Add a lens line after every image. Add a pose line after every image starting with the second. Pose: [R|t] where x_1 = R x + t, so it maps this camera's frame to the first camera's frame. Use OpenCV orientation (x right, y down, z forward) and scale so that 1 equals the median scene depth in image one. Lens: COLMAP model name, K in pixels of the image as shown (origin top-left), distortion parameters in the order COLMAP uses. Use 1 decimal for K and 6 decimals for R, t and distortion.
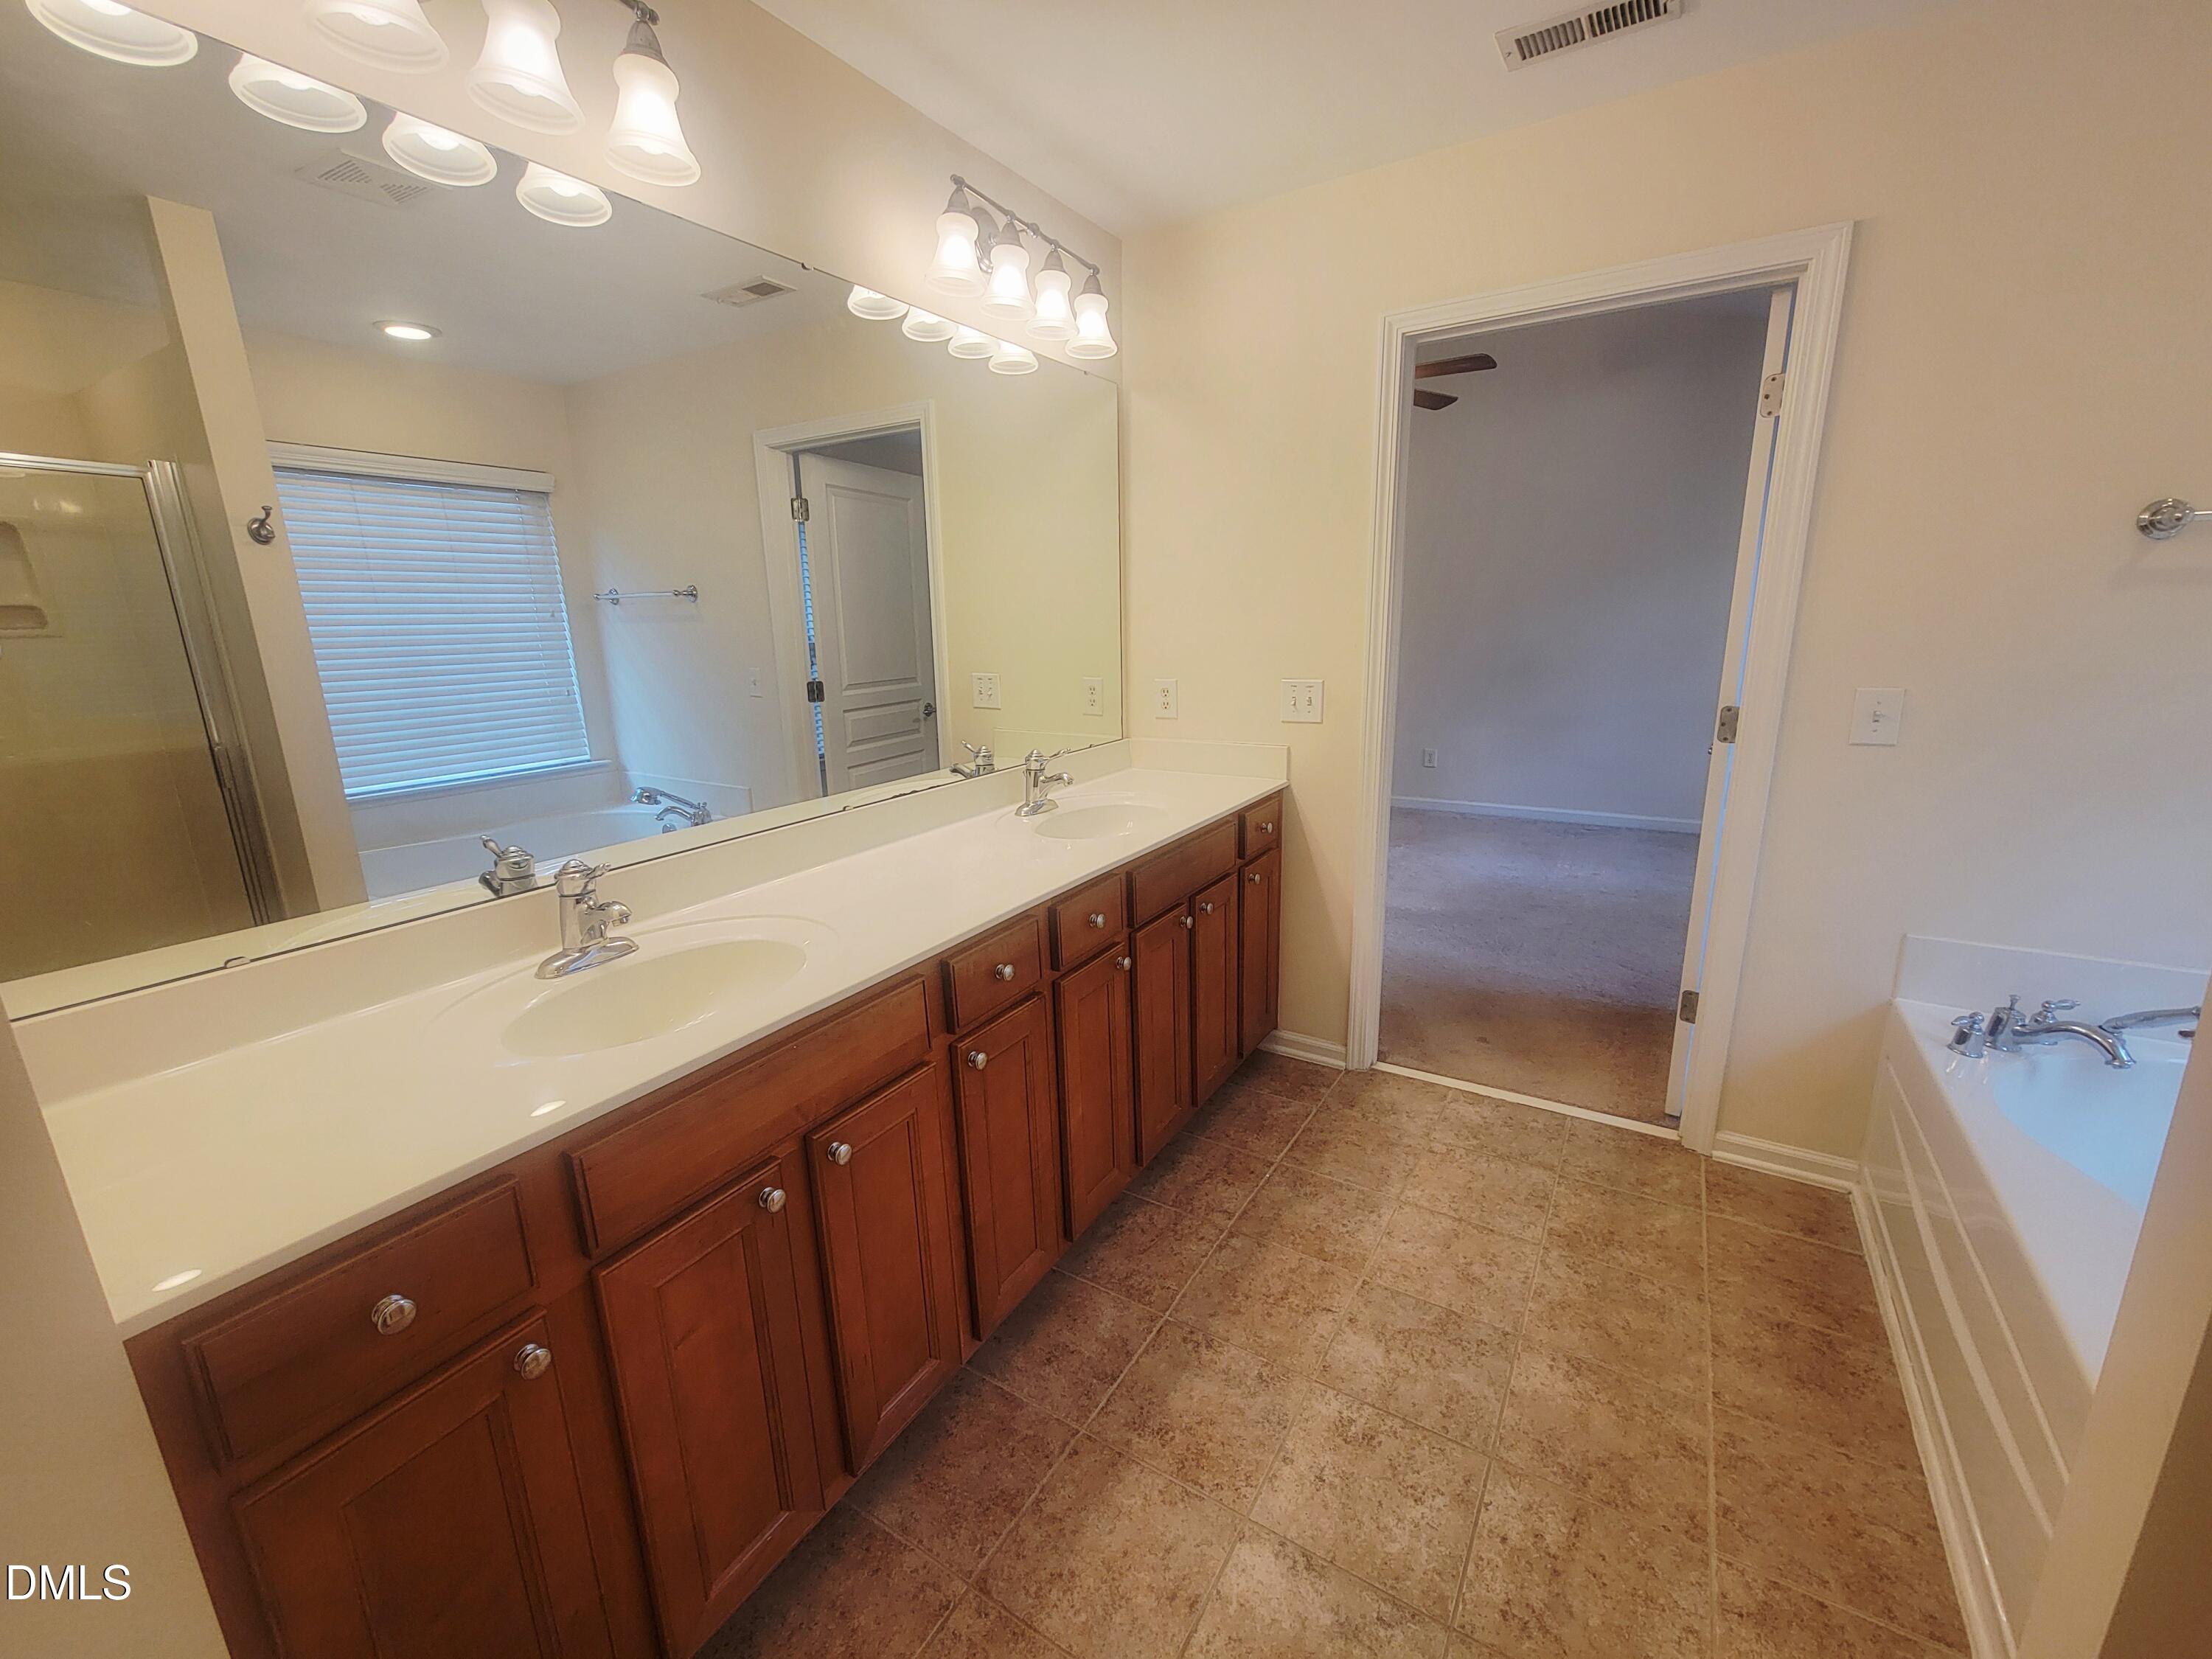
lens RADIAL K [[899.9, 0, 1100.9], [0, 899.9, 811.7], [0, 0, 1]] dist [0.001707, 0.000497]
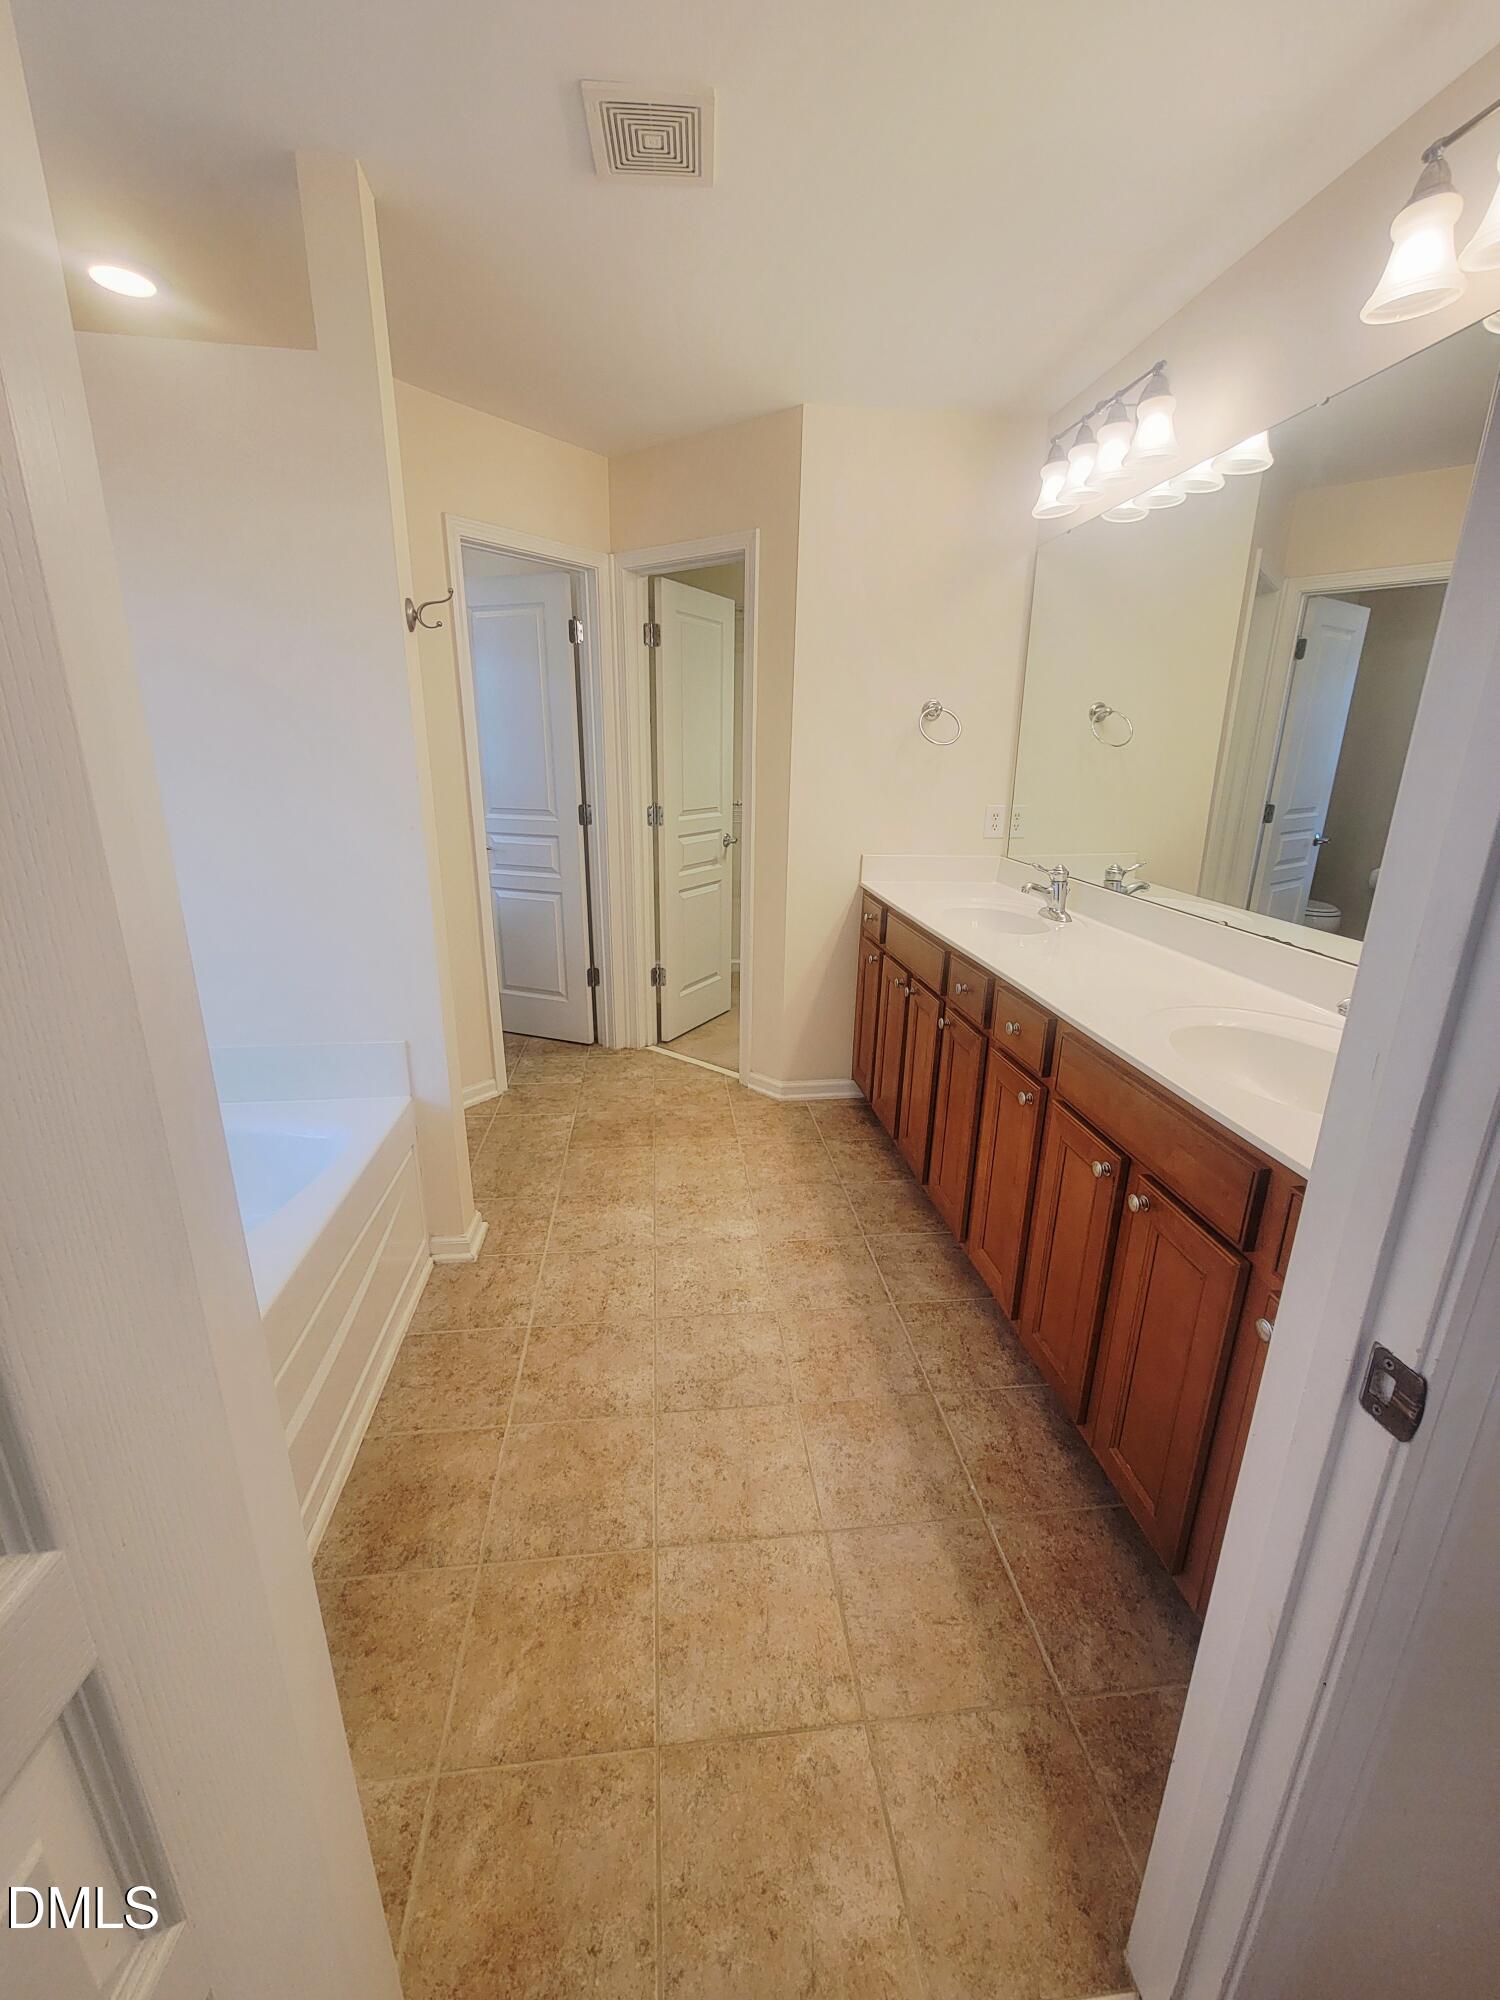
lens RADIAL K [[813.7, 0, 755.3], [0, 813.7, 1009.4], [0, 0, 1]] dist [0.001707, 0.000497]
pose [[-0.772885, 0.209999, -0.598790, 0.832879], [-0.134885, 0.867713, 0.478415, -0.332183], [0.620044, 0.450528, -0.642316, 1.440216]]
